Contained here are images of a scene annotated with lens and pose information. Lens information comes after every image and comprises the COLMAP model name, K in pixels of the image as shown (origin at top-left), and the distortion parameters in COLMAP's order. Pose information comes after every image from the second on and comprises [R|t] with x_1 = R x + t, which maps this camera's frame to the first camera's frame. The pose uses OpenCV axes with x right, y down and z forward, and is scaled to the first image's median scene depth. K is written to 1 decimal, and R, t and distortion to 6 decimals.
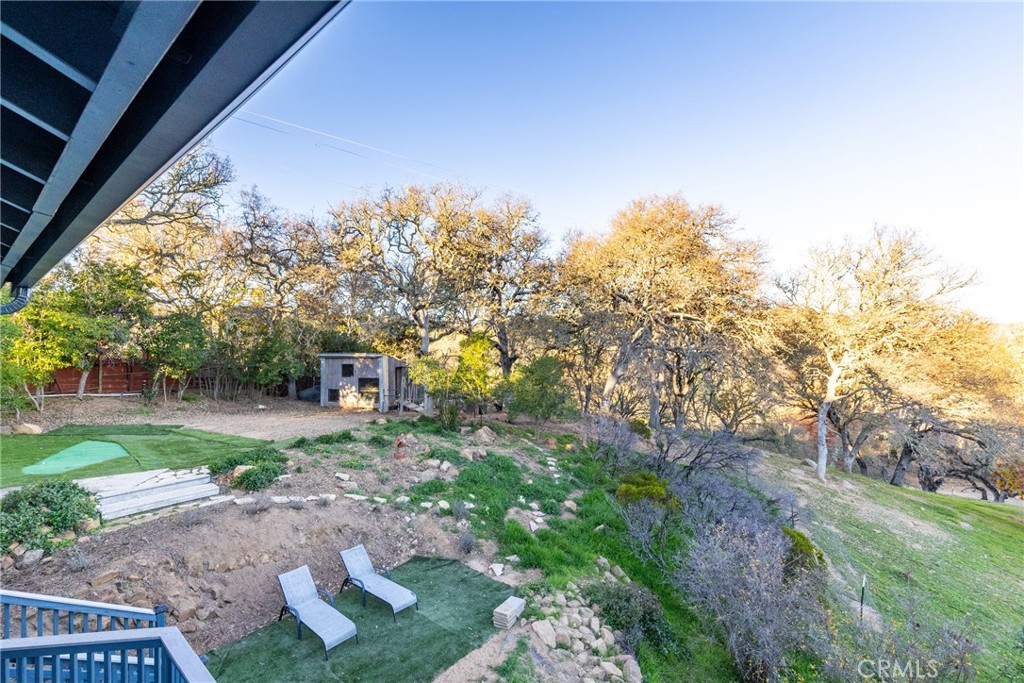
lens RADIAL K [[464.2, 0, 514.8], [0, 464.2, 340.9], [0, 0, 1]] dist [0.009985, 0.000258]
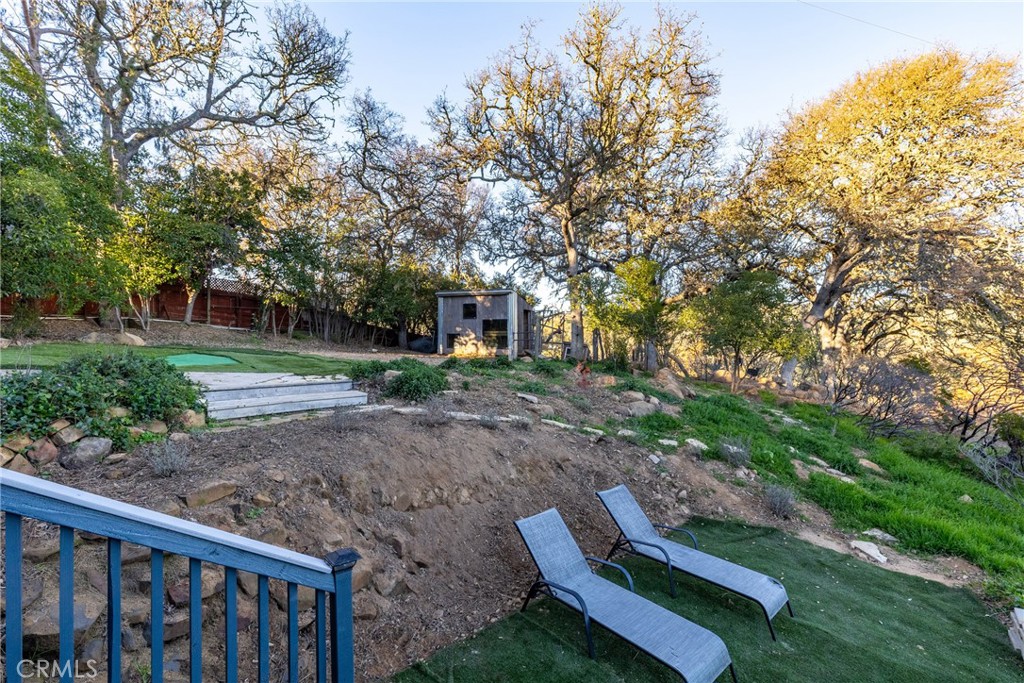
lens RADIAL K [[464.2, 0, 512.3], [0, 464.2, 344.8], [0, 0, 1]] dist [0.009985, 0.000258]
pose [[0.988560, 0.010173, -0.150485, -0.183847], [-0.007477, 0.999802, 0.018467, 0.127111], [0.150643, -0.017130, 0.988440, 0.212472]]
